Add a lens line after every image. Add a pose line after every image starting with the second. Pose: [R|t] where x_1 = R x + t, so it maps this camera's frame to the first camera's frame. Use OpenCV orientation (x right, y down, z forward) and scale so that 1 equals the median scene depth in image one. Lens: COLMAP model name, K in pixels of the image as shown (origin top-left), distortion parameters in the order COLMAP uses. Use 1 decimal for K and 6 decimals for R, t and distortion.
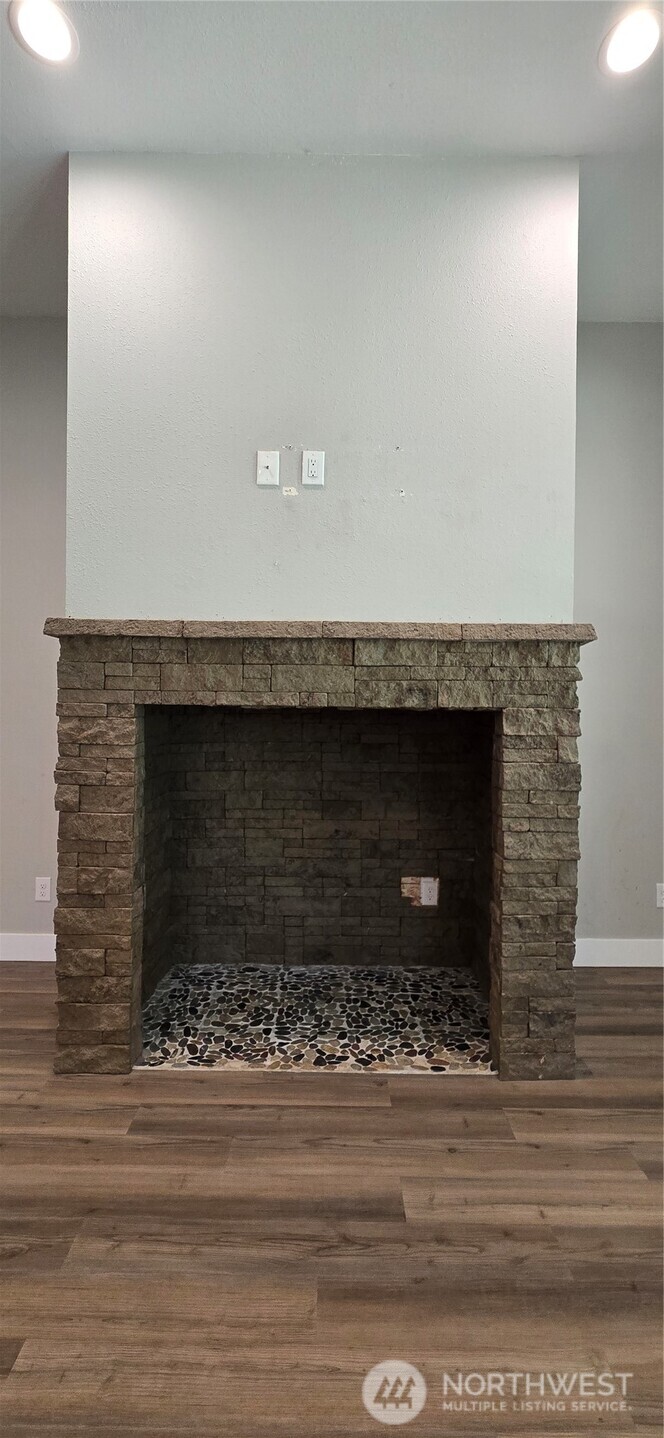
lens RADIAL K [[589.8, 0, 325.8], [0, 589.8, 711.9], [0, 0, 1]] dist [-0.001203, 0.000081]
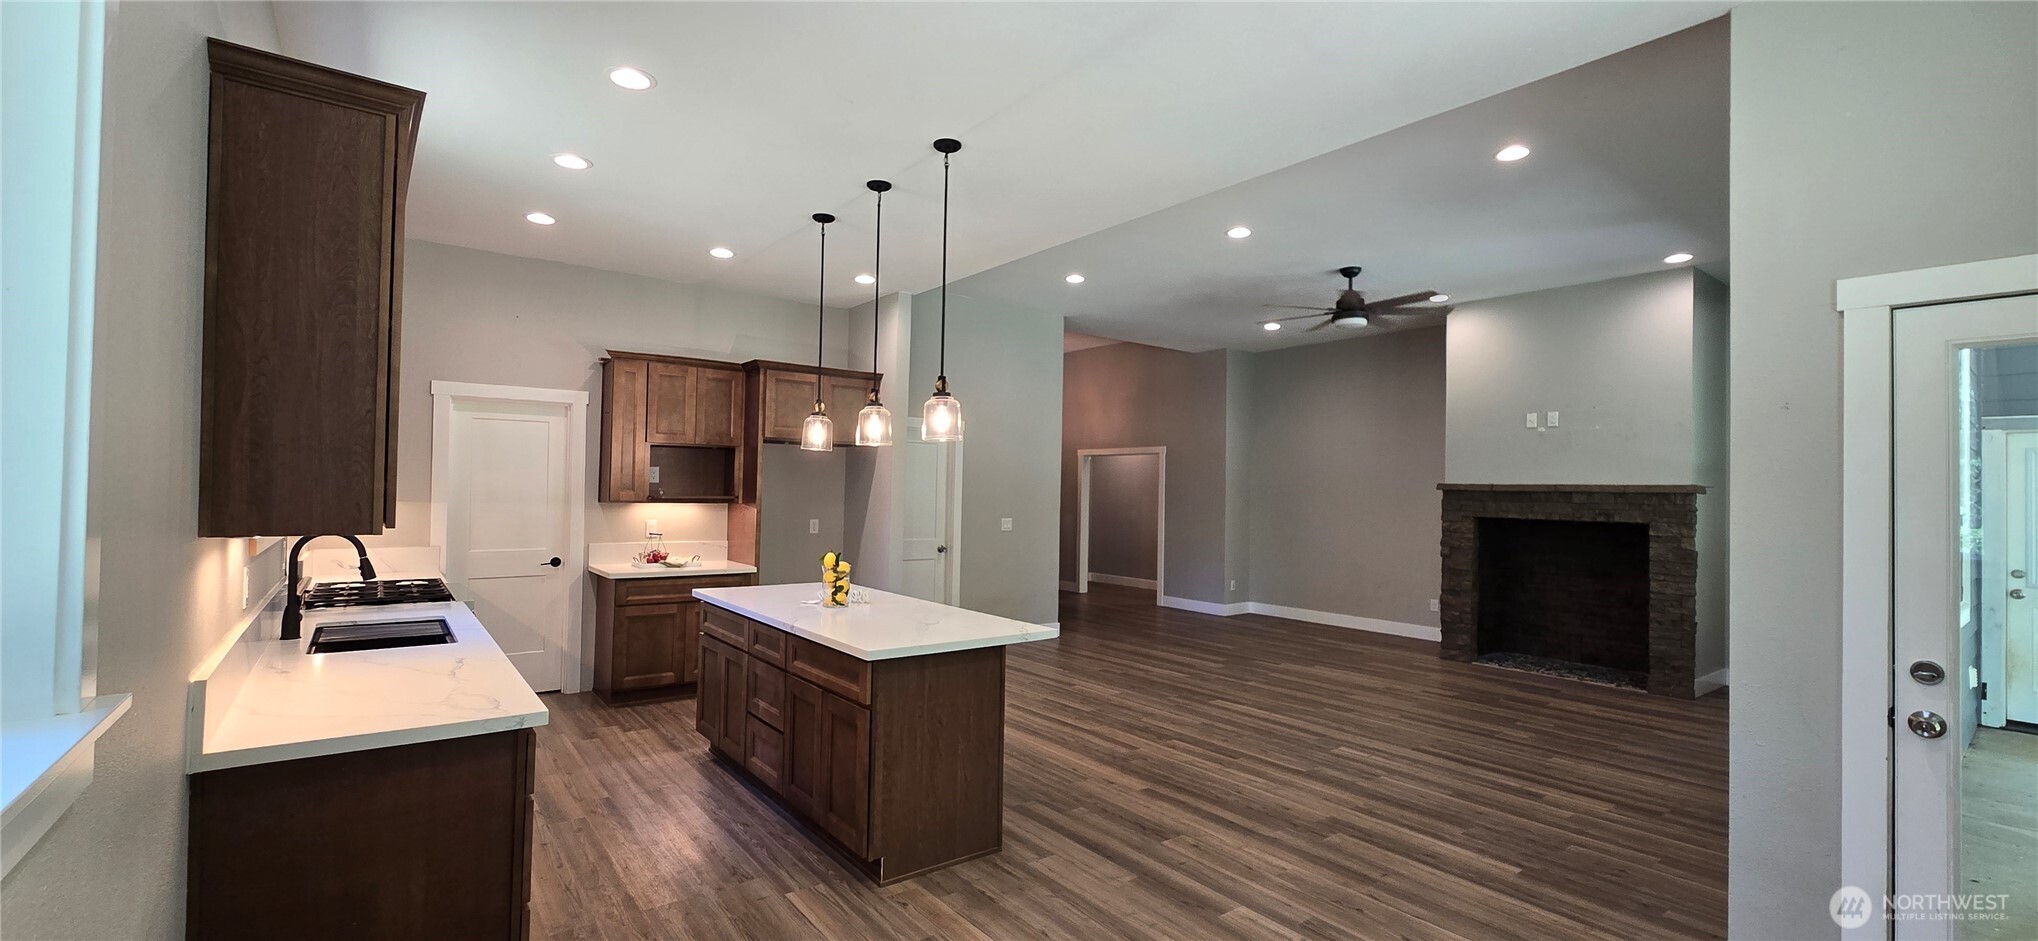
lens RADIAL K [[835.9, 0, 1000.5], [0, 835.9, 474.5], [0, 0, 1]] dist [-0.001203, 0.000081]
pose [[0.605551, -0.012488, -0.795708, 1.313355], [-0.023710, 0.999150, -0.033724, -0.025541], [0.795453, 0.039287, 0.604740, -2.808005]]
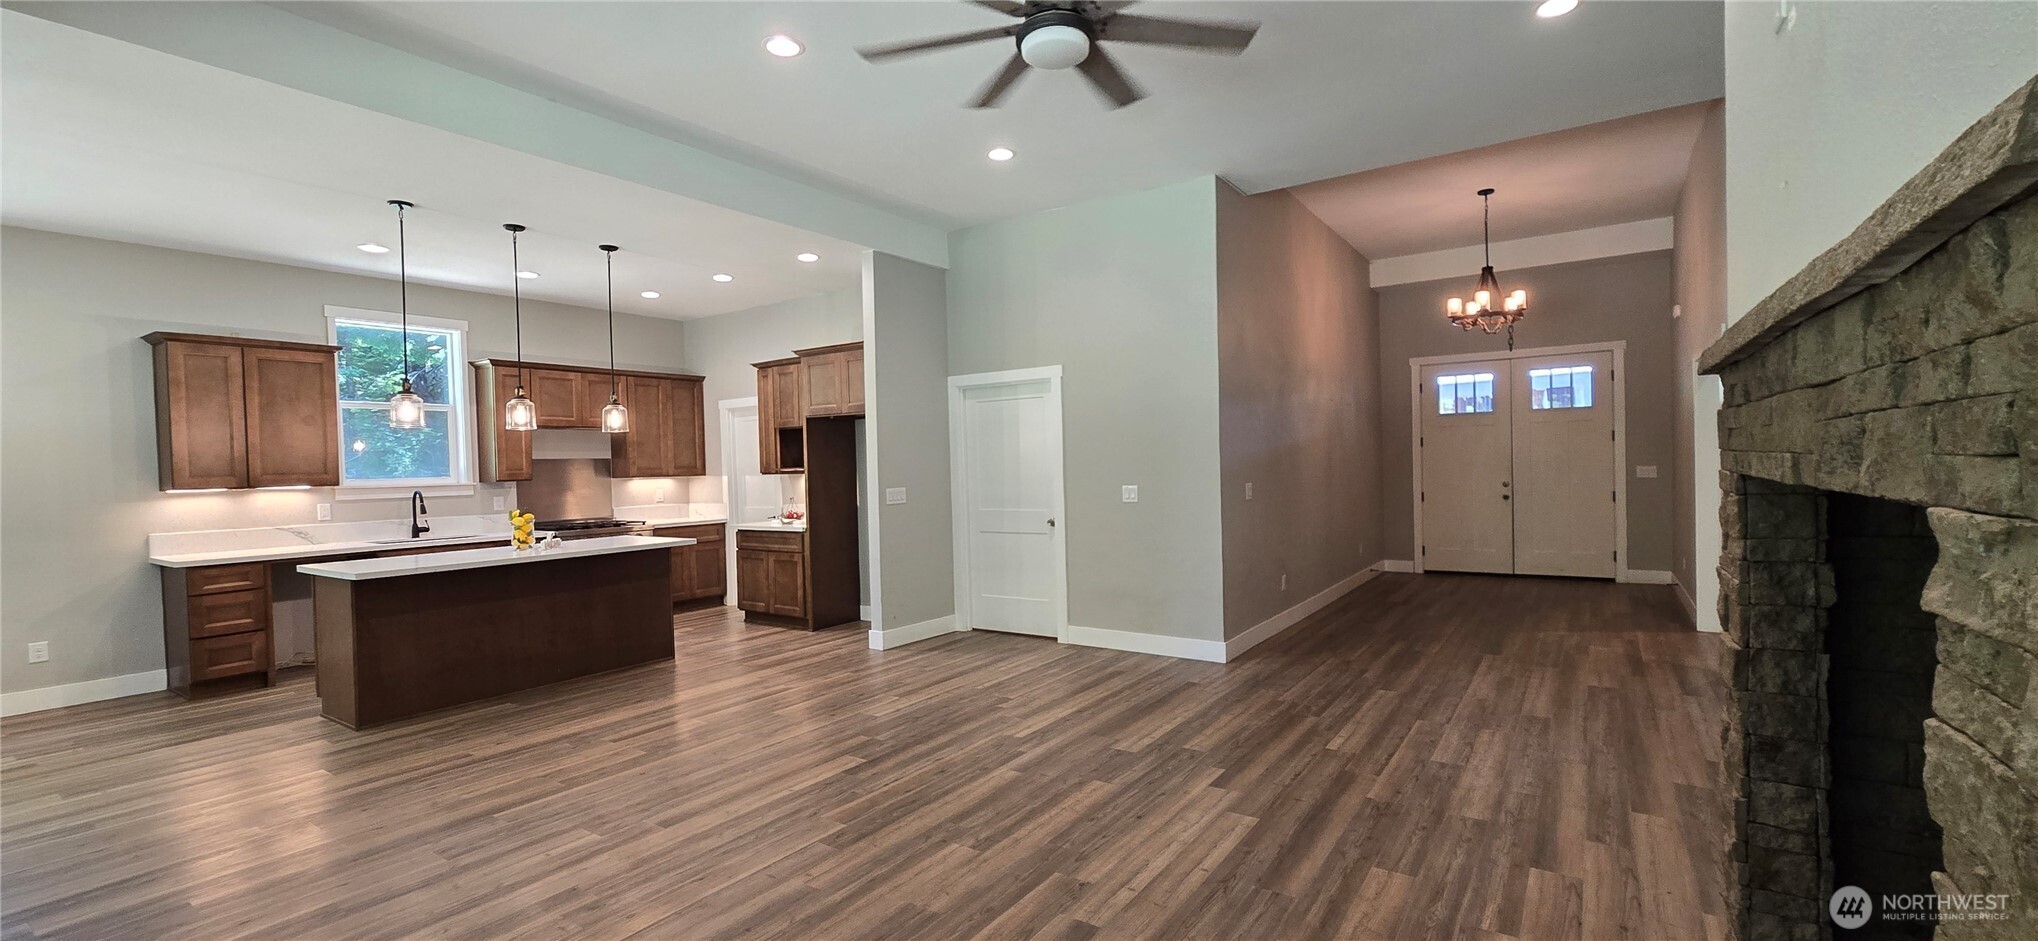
lens RADIAL K [[835.9, 0, 1013.7], [0, 835.9, 479.3], [0, 0, 1]] dist [-0.001203, 0.000081]
pose [[-0.562108, 0.017645, -0.826875, 0.832754], [0.006817, 0.999837, 0.016702, -0.027993], [0.827036, 0.003751, -0.562137, 0.858064]]
